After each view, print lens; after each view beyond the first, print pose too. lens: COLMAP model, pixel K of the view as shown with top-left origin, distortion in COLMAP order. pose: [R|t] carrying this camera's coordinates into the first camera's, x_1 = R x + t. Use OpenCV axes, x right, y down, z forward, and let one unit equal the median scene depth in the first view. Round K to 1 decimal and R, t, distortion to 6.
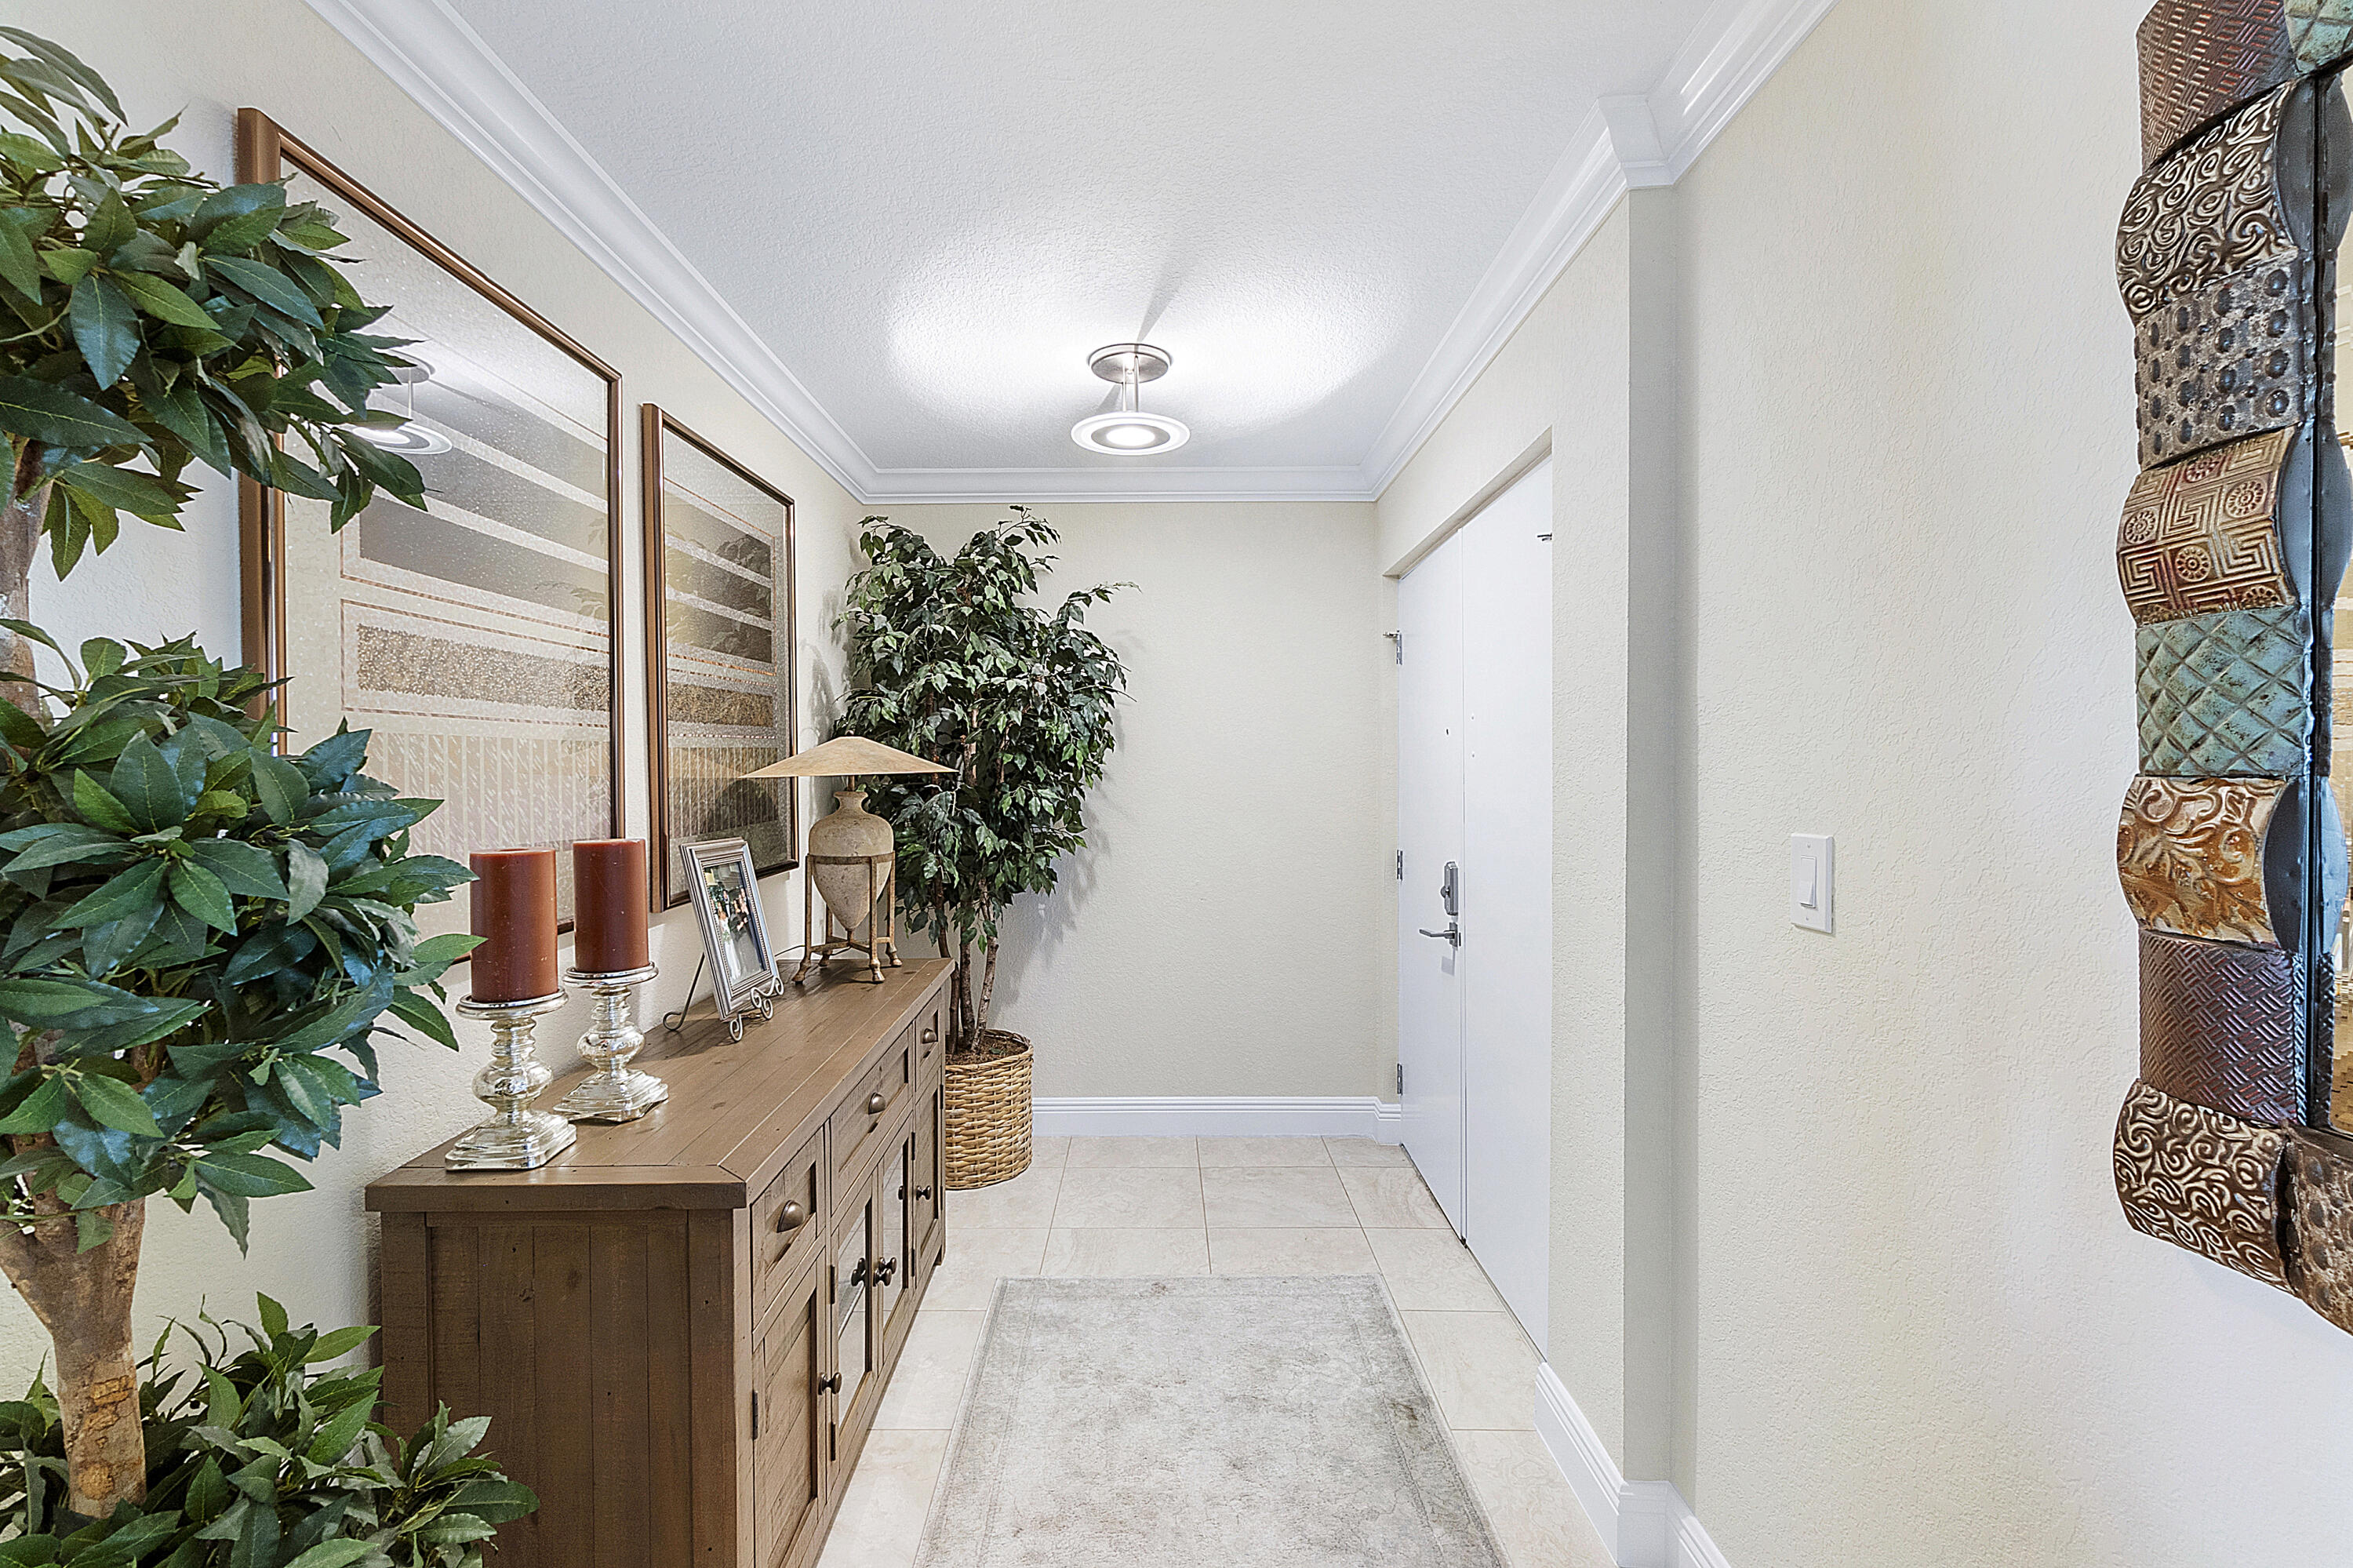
lens RADIAL K [[1025.9, 0, 1160.3], [0, 1025.9, 781.8], [0, 0, 1]] dist [-0.001538, -0.000530]
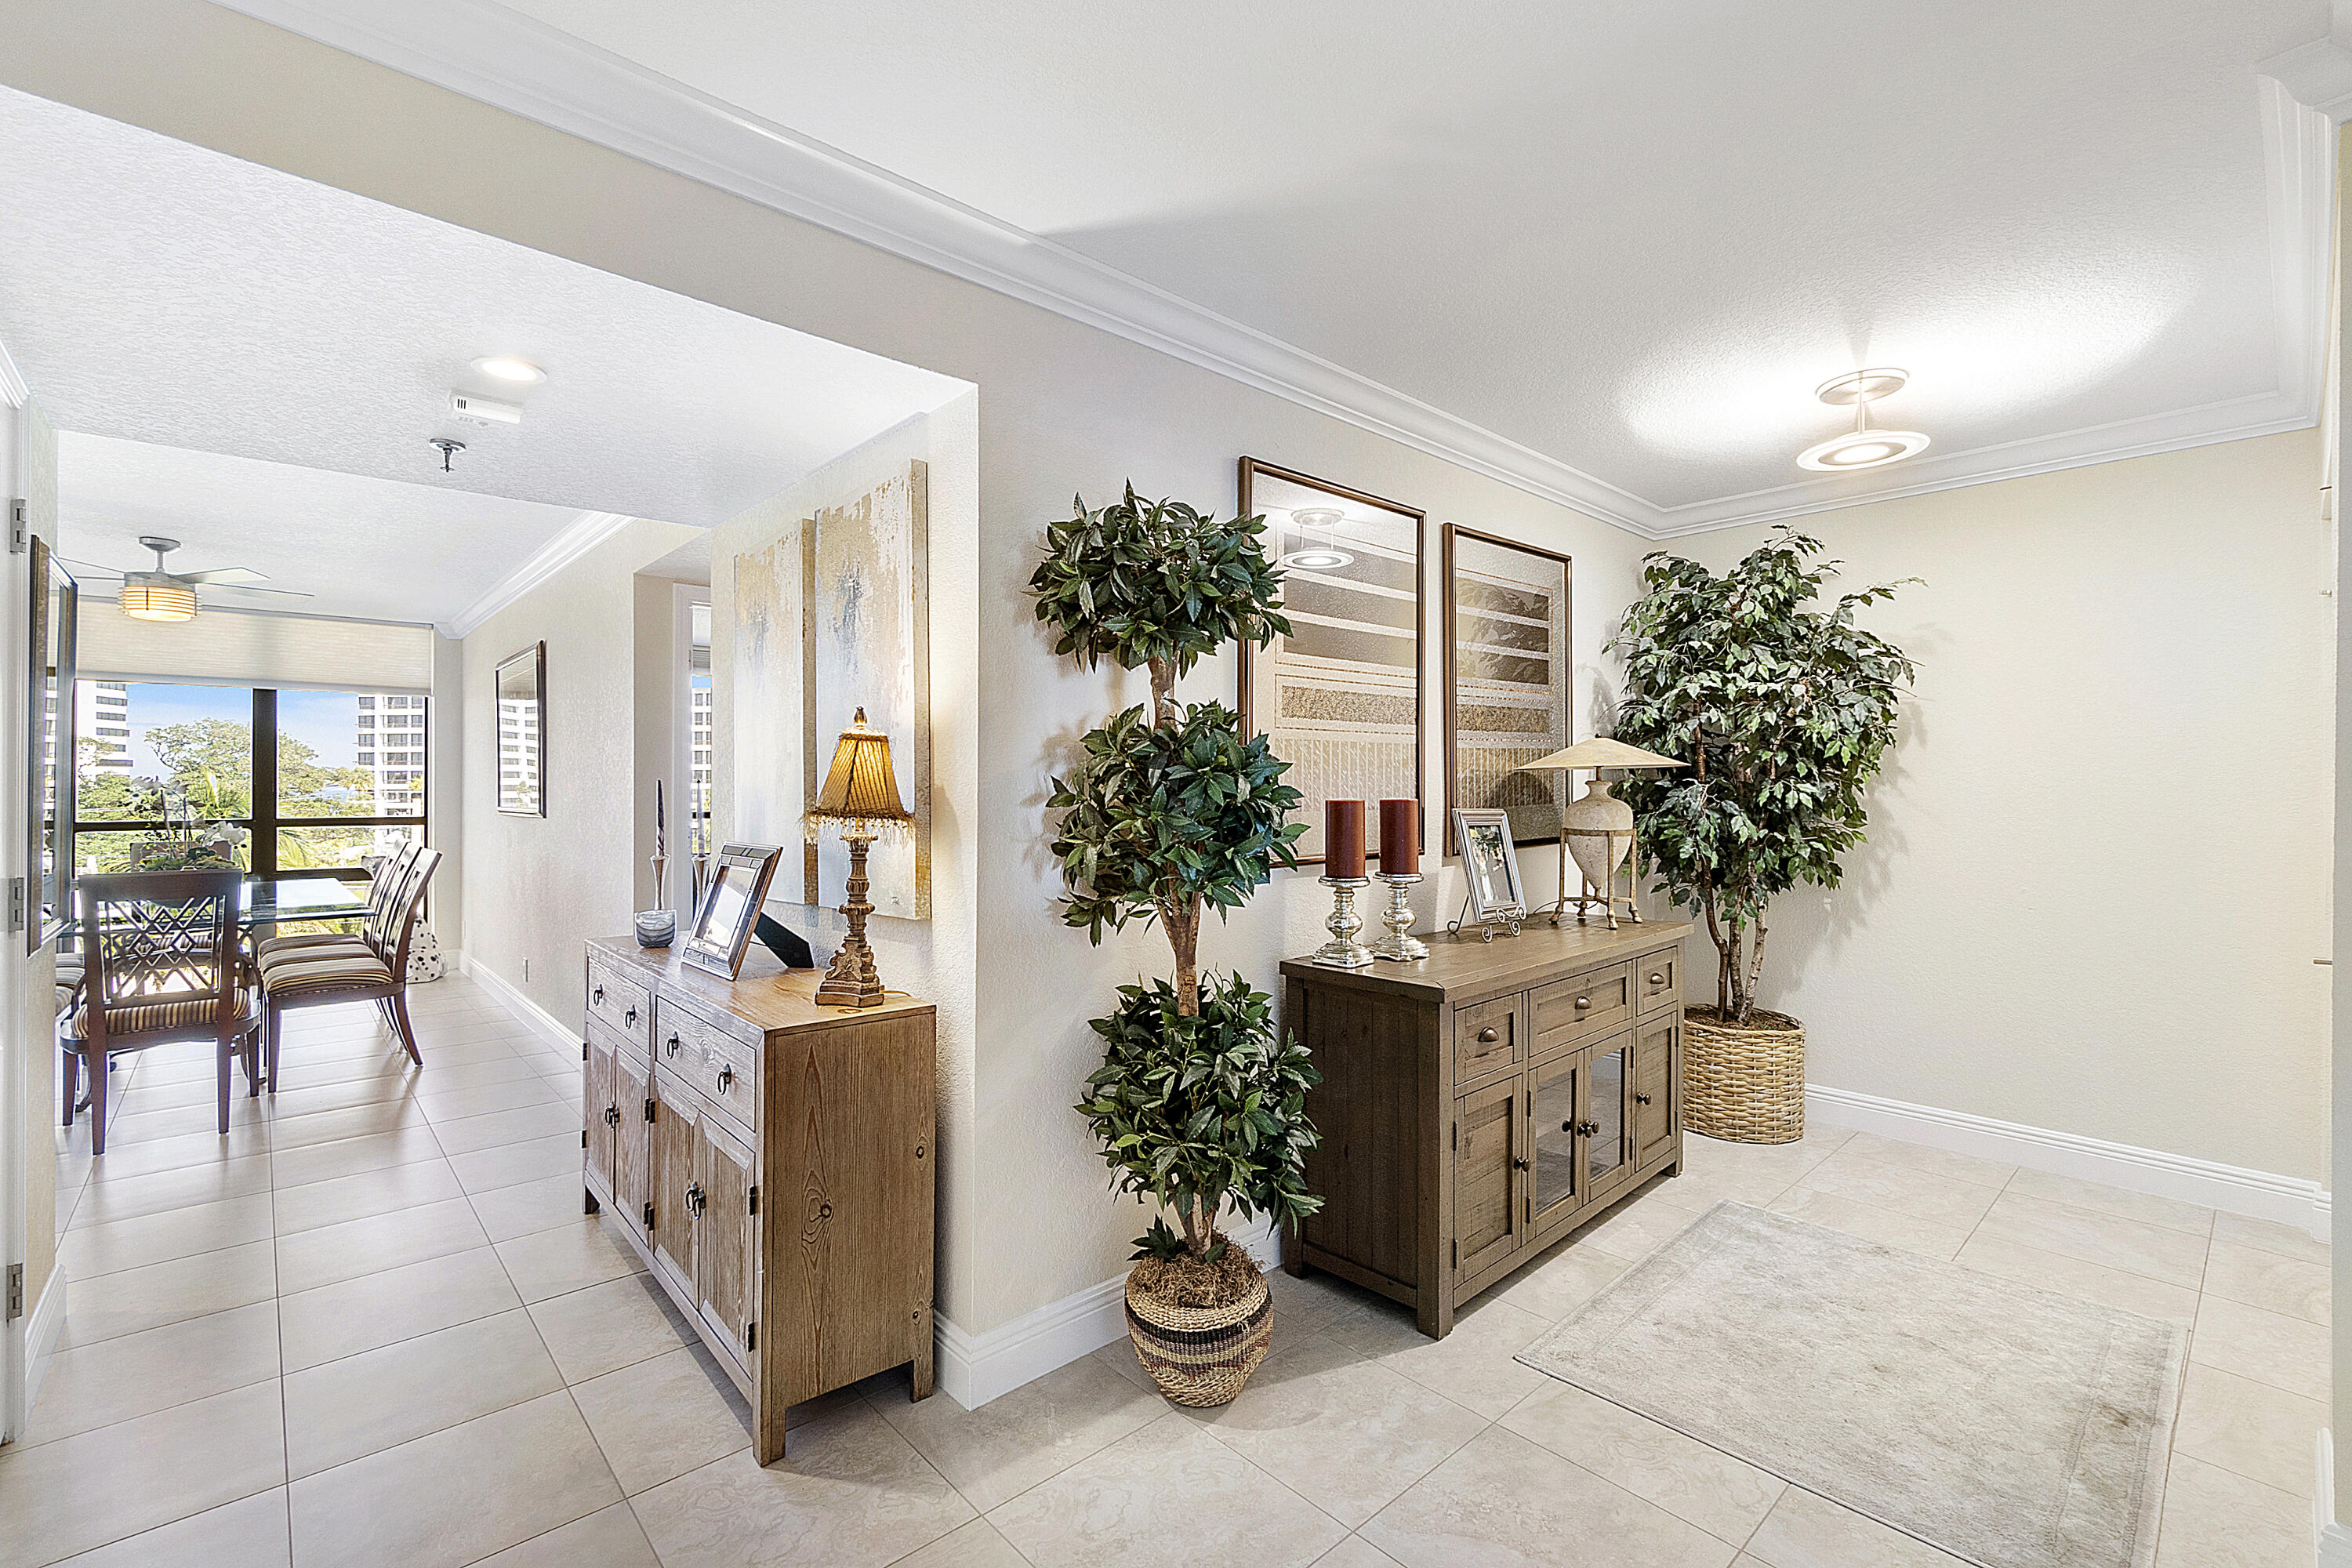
lens RADIAL K [[1025.5, 0, 1159.8], [0, 1025.5, 781.8], [0, 0, 1]] dist [-0.001538, -0.000530]
pose [[0.669311, 0.005045, -0.742965, 0.282066], [-0.014724, 0.999871, -0.006474, 0.026800], [0.742836, 0.015273, 0.669299, -0.267276]]
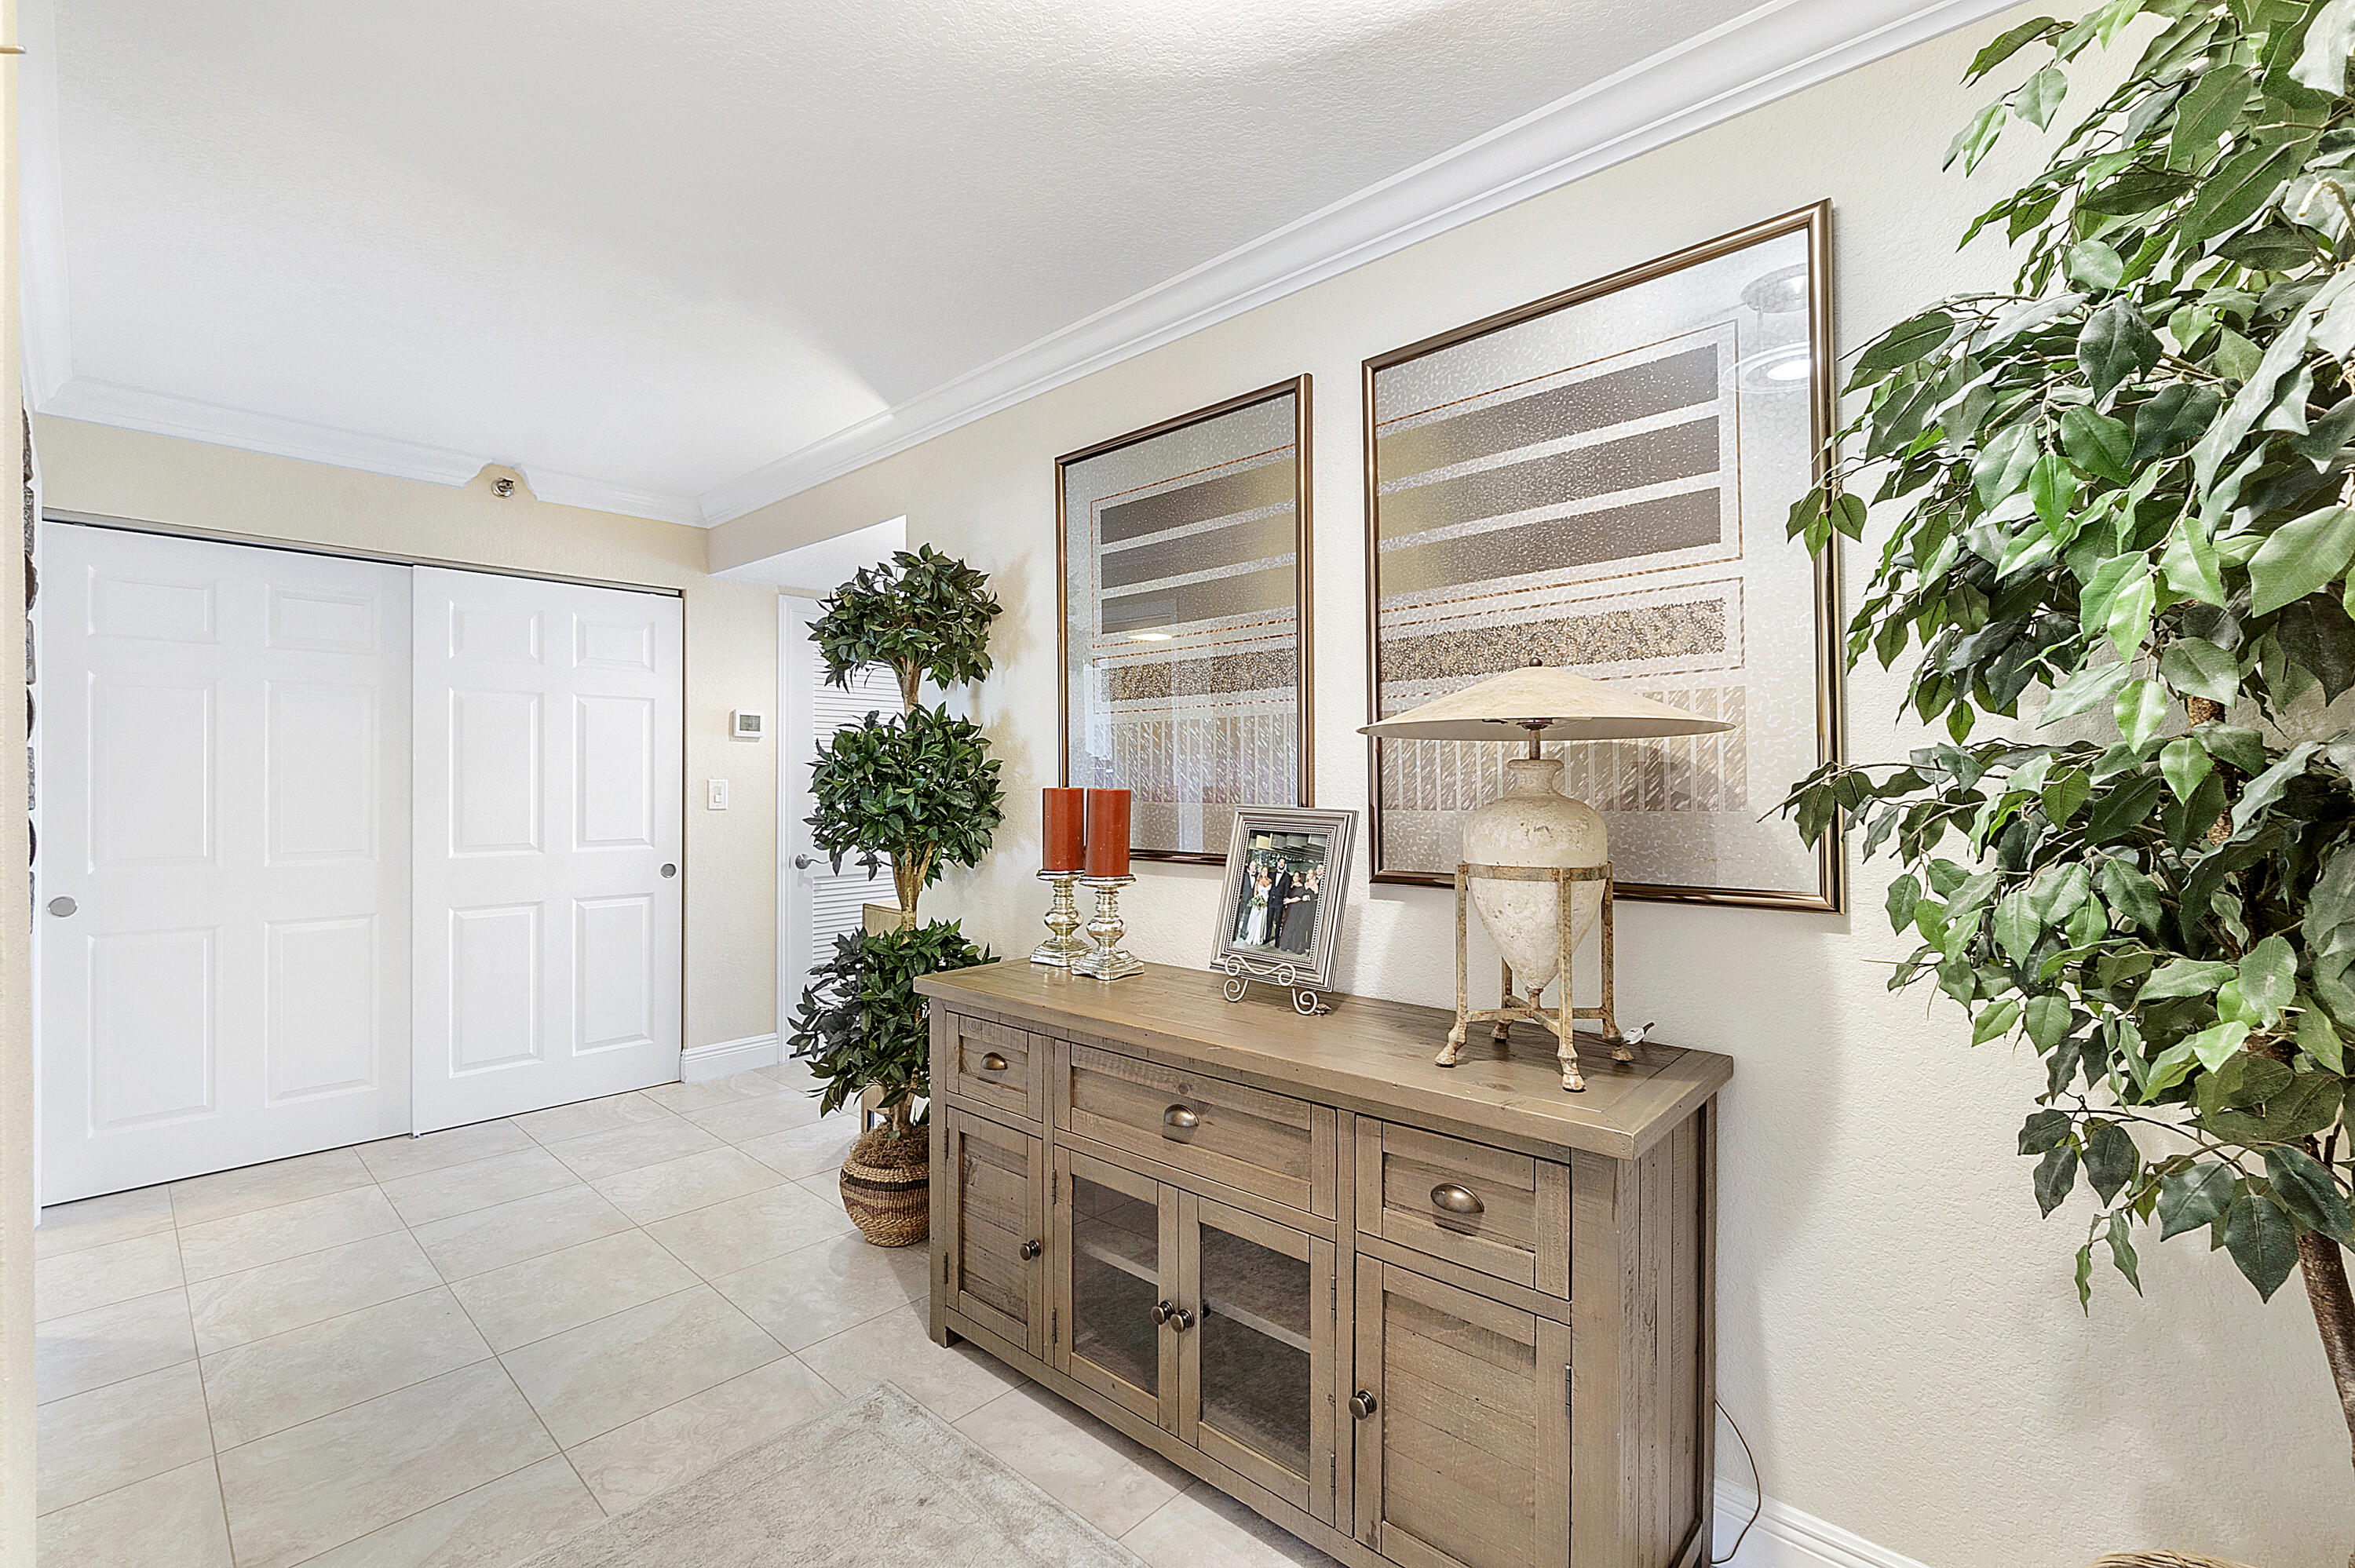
lens RADIAL K [[1026.6, 0, 1161.2], [0, 1026.6, 781.8], [0, 0, 1]] dist [-0.001538, -0.000530]
pose [[-0.688982, 0.010408, -0.724704, 0.278367], [-0.004145, 0.999824, 0.018300, 0.012074], [0.724767, 0.015613, -0.688818, 1.234226]]
